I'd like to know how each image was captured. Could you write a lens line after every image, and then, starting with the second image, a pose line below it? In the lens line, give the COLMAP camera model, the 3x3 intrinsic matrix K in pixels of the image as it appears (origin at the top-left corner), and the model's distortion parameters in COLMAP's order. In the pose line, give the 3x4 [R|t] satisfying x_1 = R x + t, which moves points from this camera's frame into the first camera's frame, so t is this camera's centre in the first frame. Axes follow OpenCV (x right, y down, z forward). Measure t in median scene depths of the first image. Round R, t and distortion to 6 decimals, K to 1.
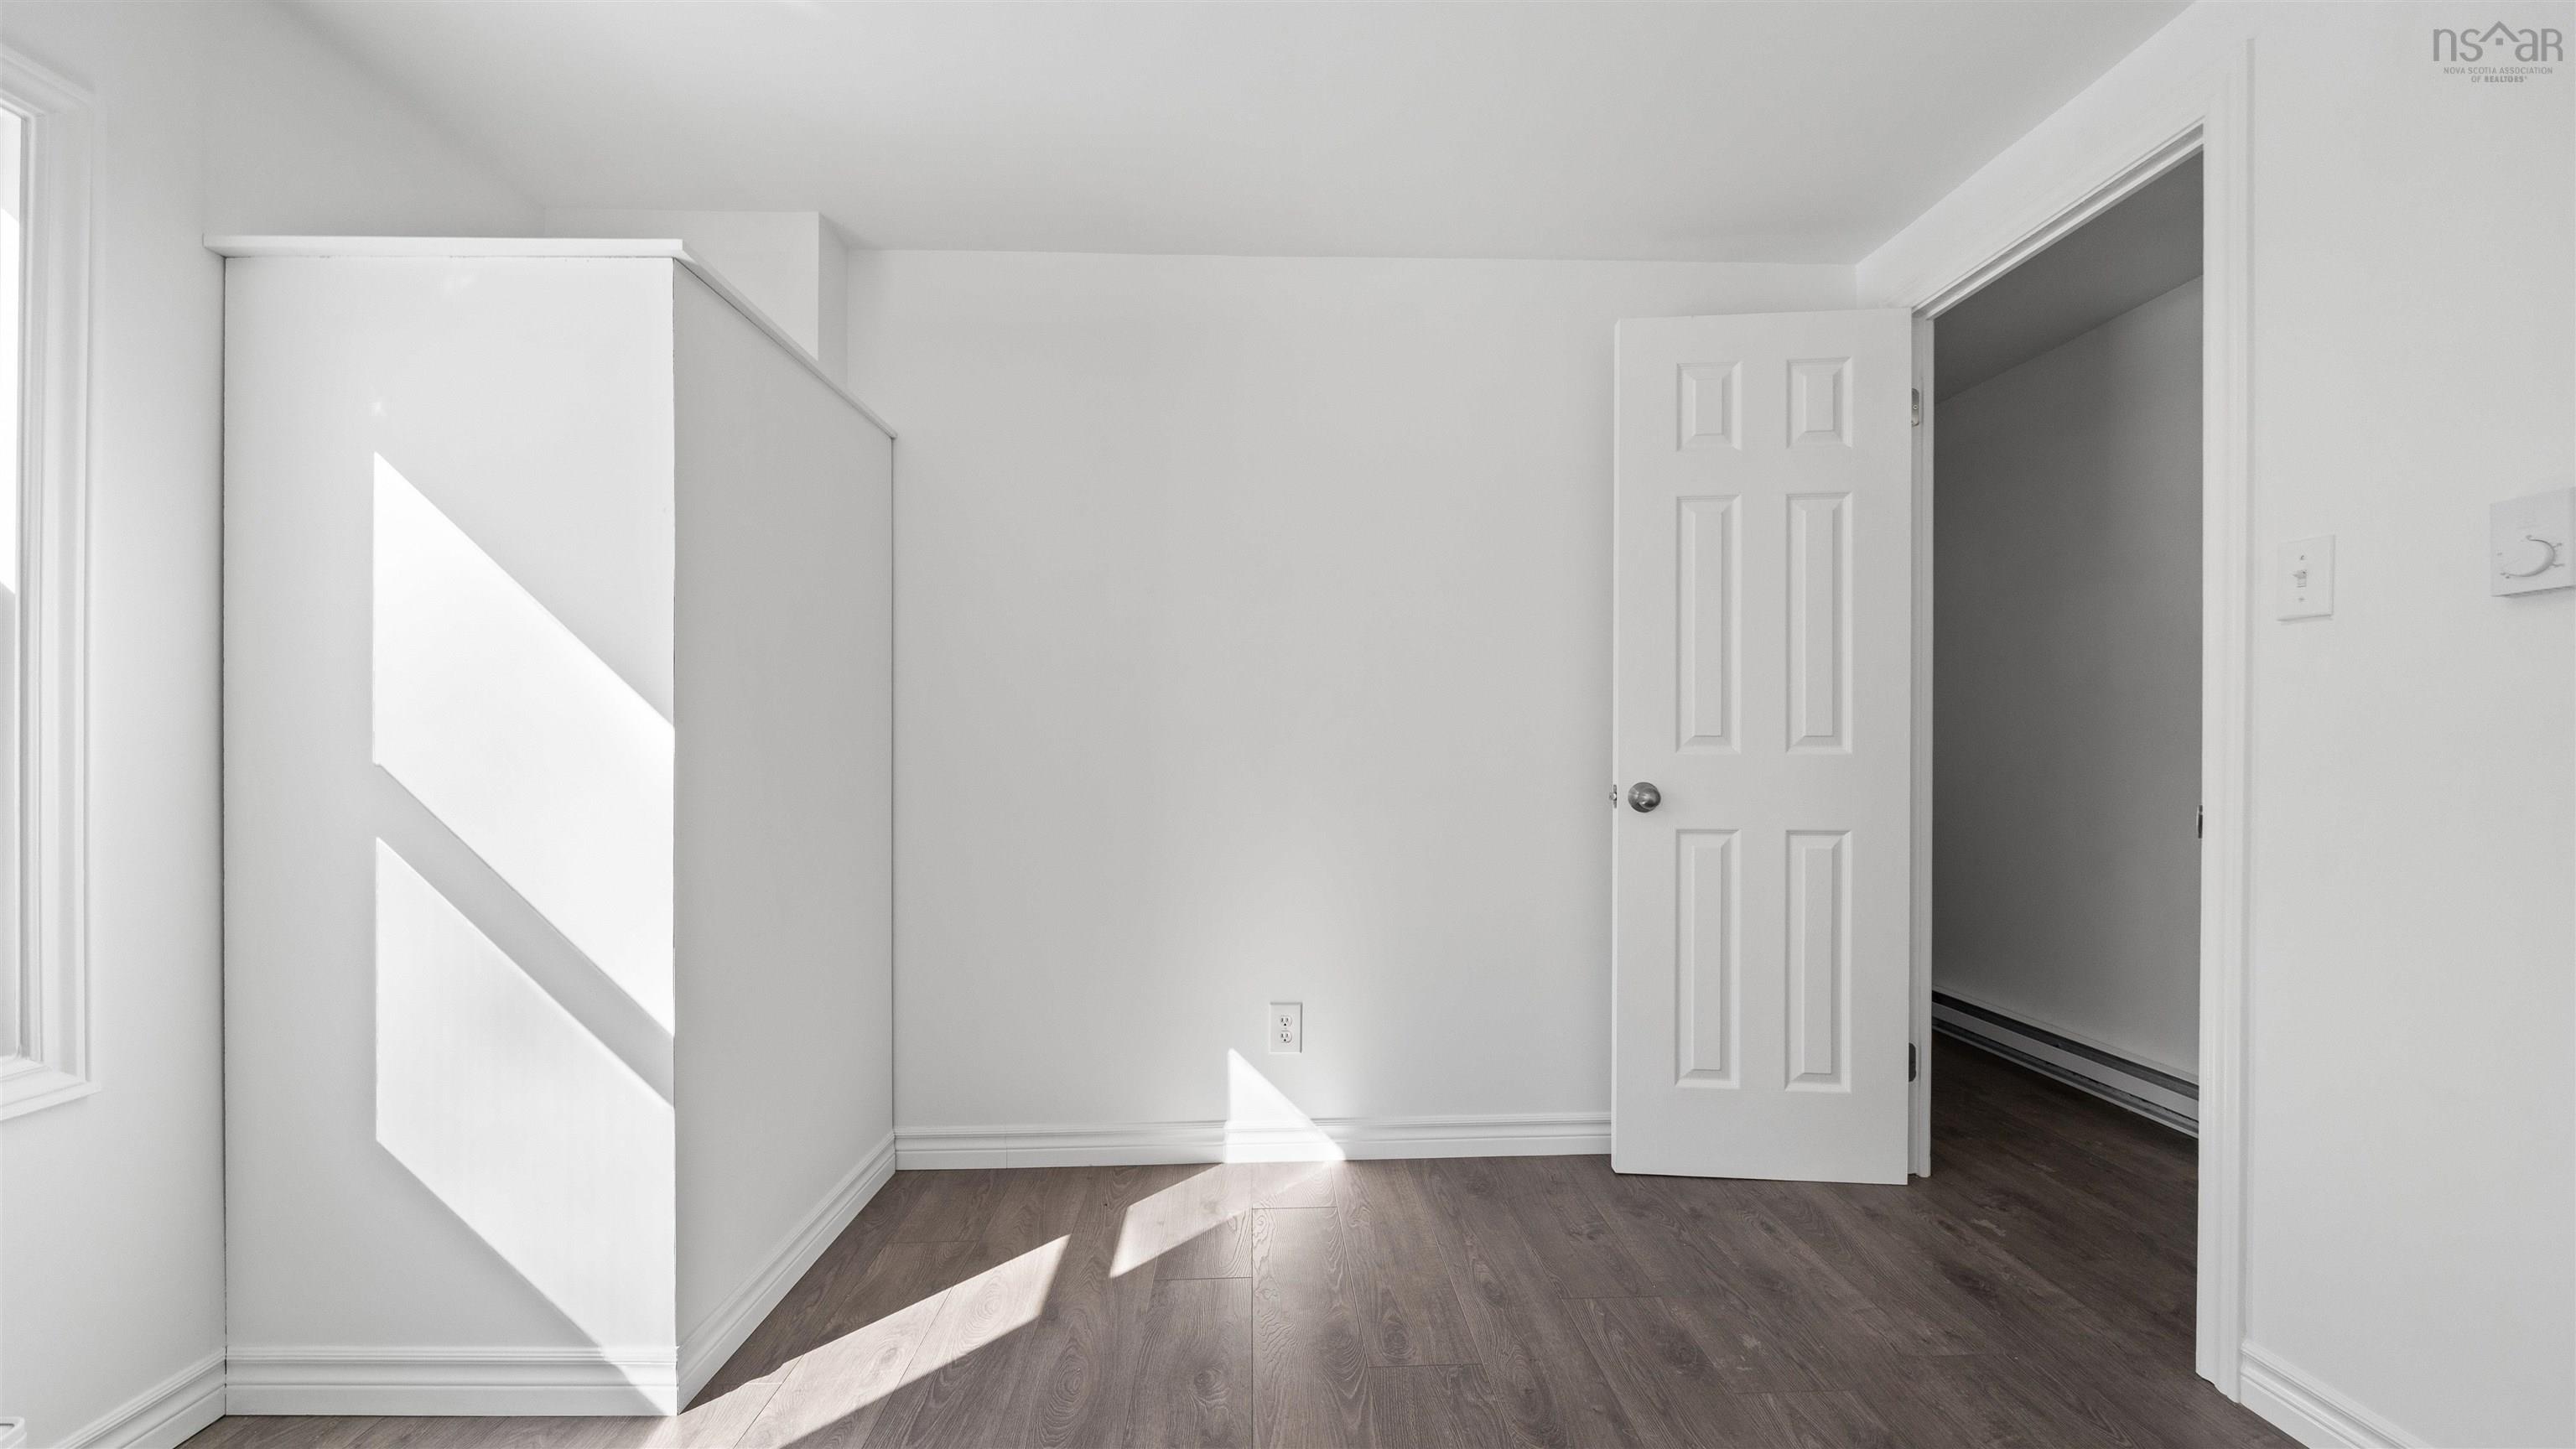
lens RADIAL K [[919.1, 0, 1281.4], [0, 919.1, 738.9], [0, 0, 1]] dist [-0.000583, -0.000012]
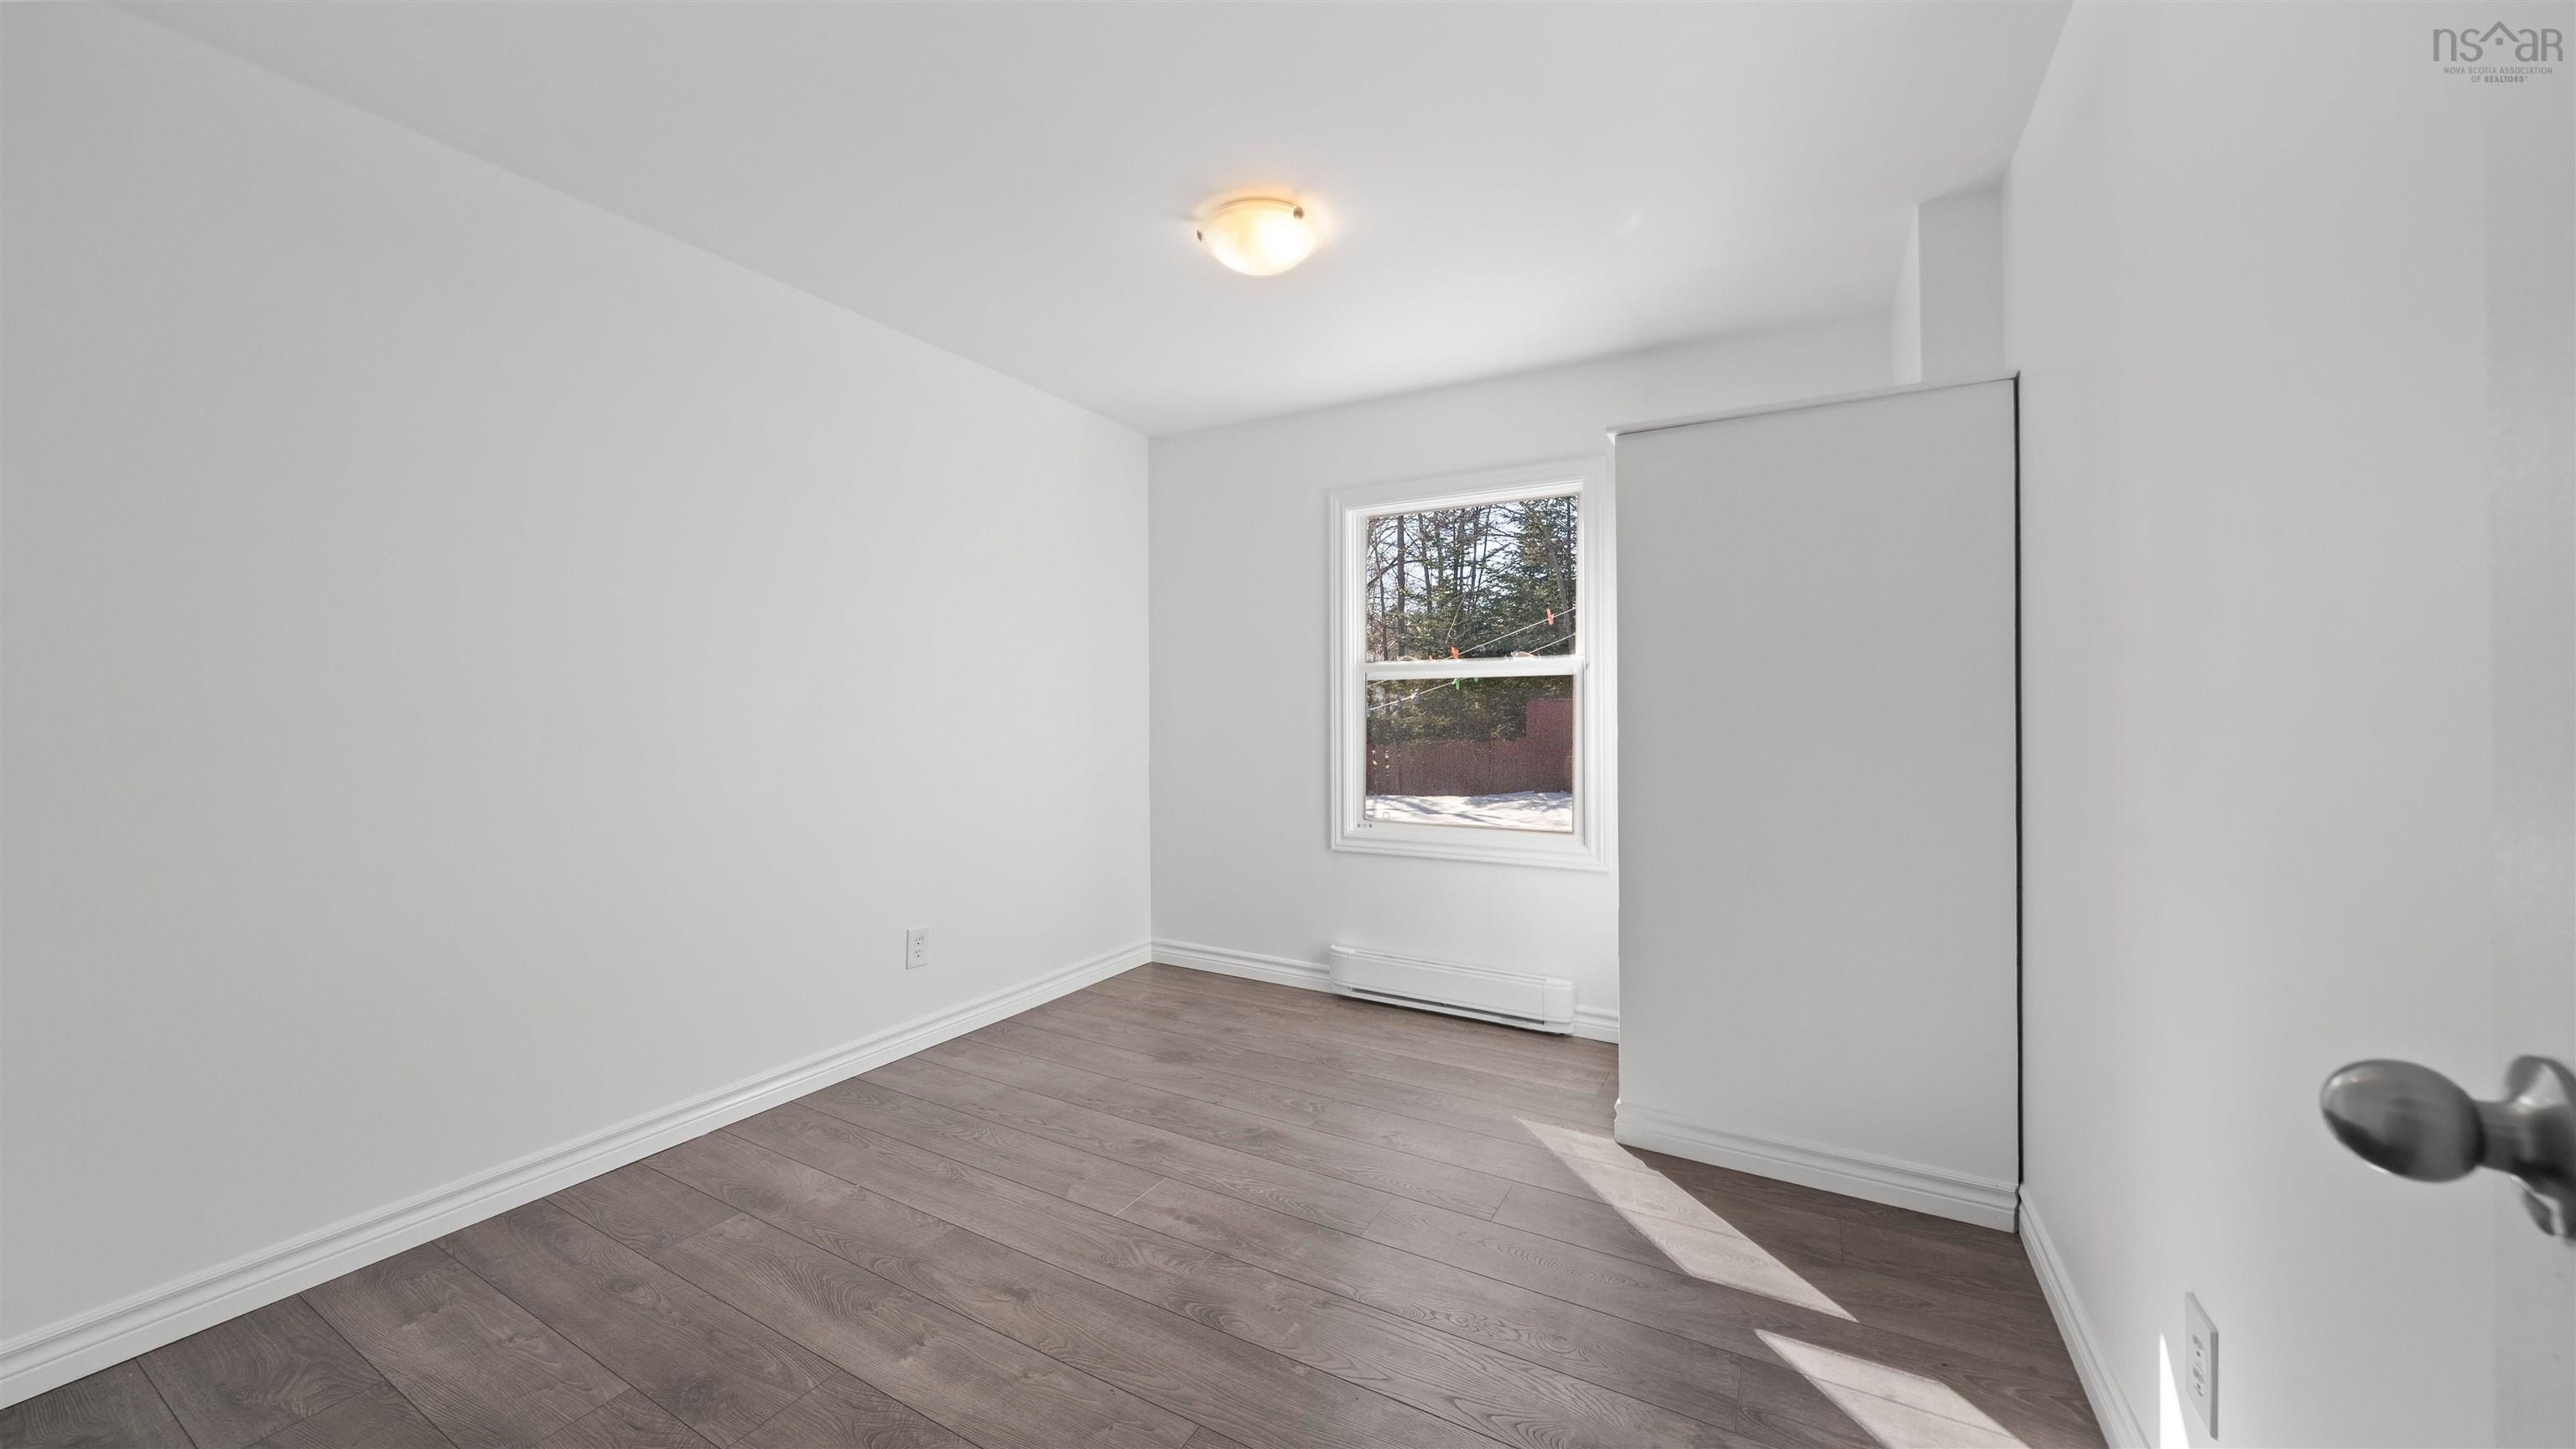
lens RADIAL K [[891.5, 0, 1295.7], [0, 891.5, 709.9], [0, 0, 1]] dist [-0.000027, 0.000055]
pose [[-0.503856, -0.000502, -0.863787, 0.845895], [0.002343, 0.999995, -0.001947, -0.026042], [0.863784, -0.003004, -0.503853, 1.108743]]
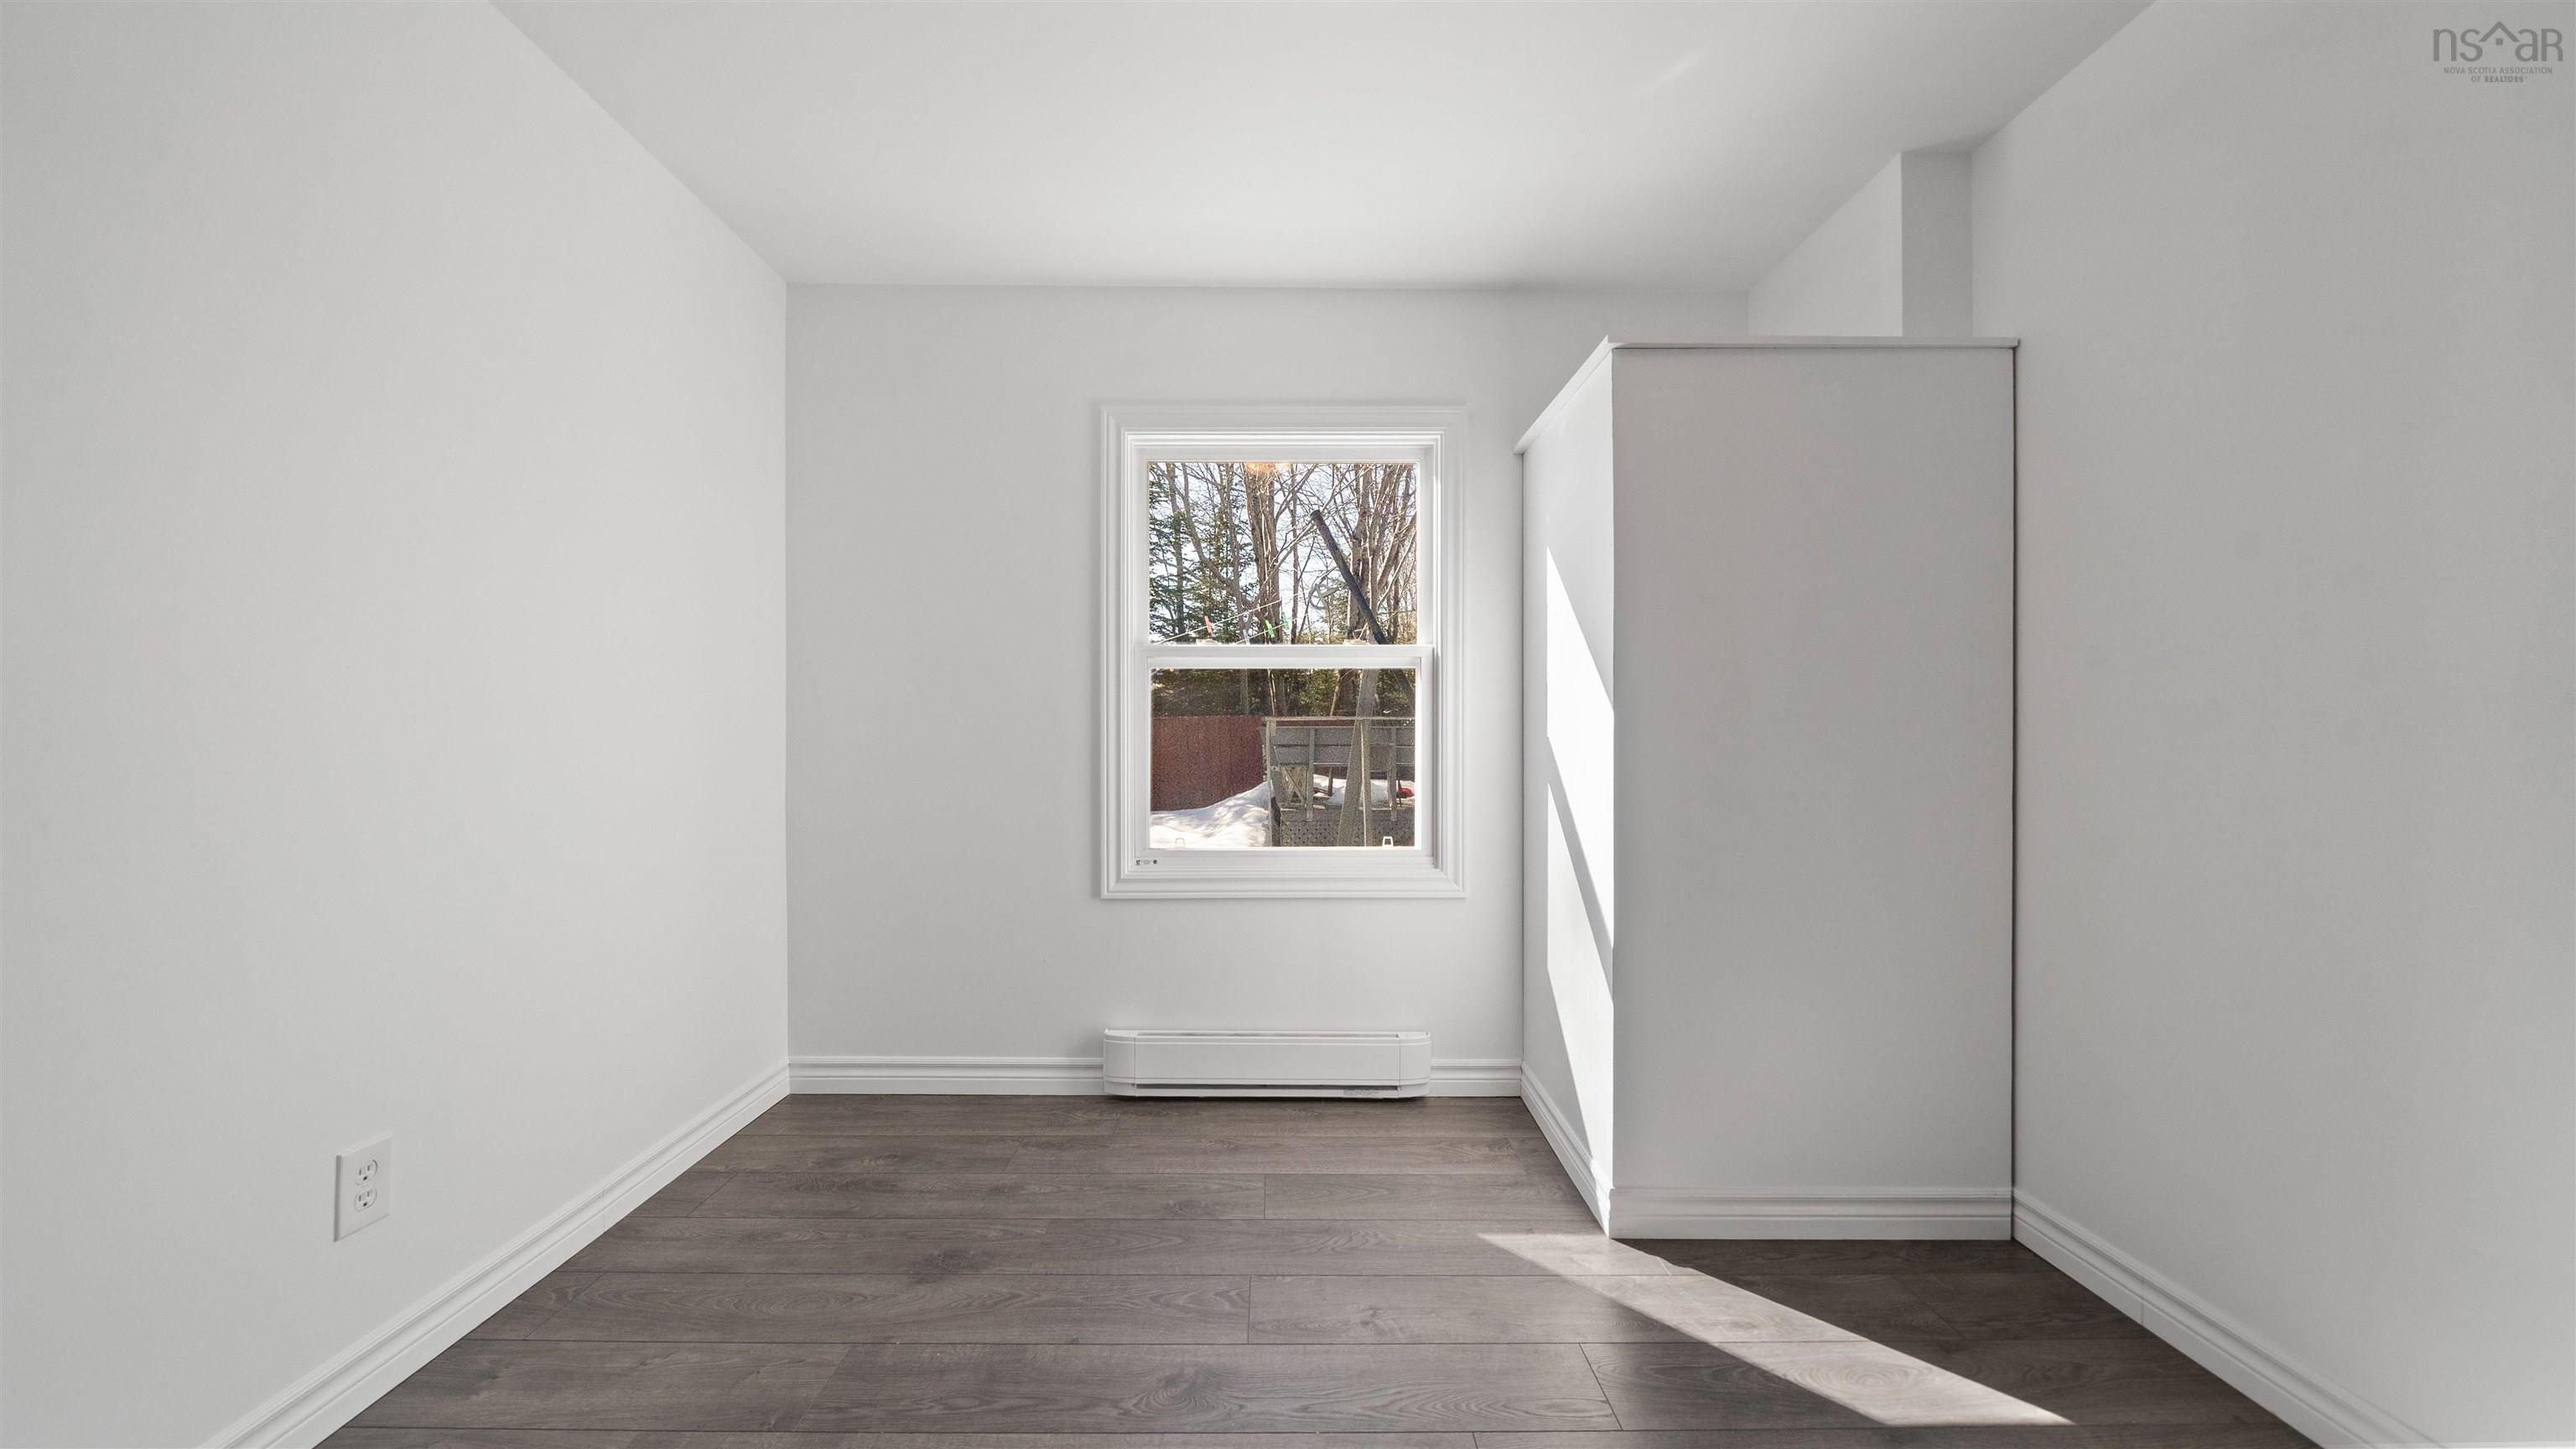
lens RADIAL K [[895.6, 0, 1278.4], [0, 895.6, 735.1], [0, 0, 1]] dist [-0.005817, -0.000261]
pose [[-0.020951, 0.001283, -0.999780, 0.521506], [0.002047, 0.999997, 0.001240, 0.017697], [0.999778, -0.002021, -0.020954, 0.471896]]
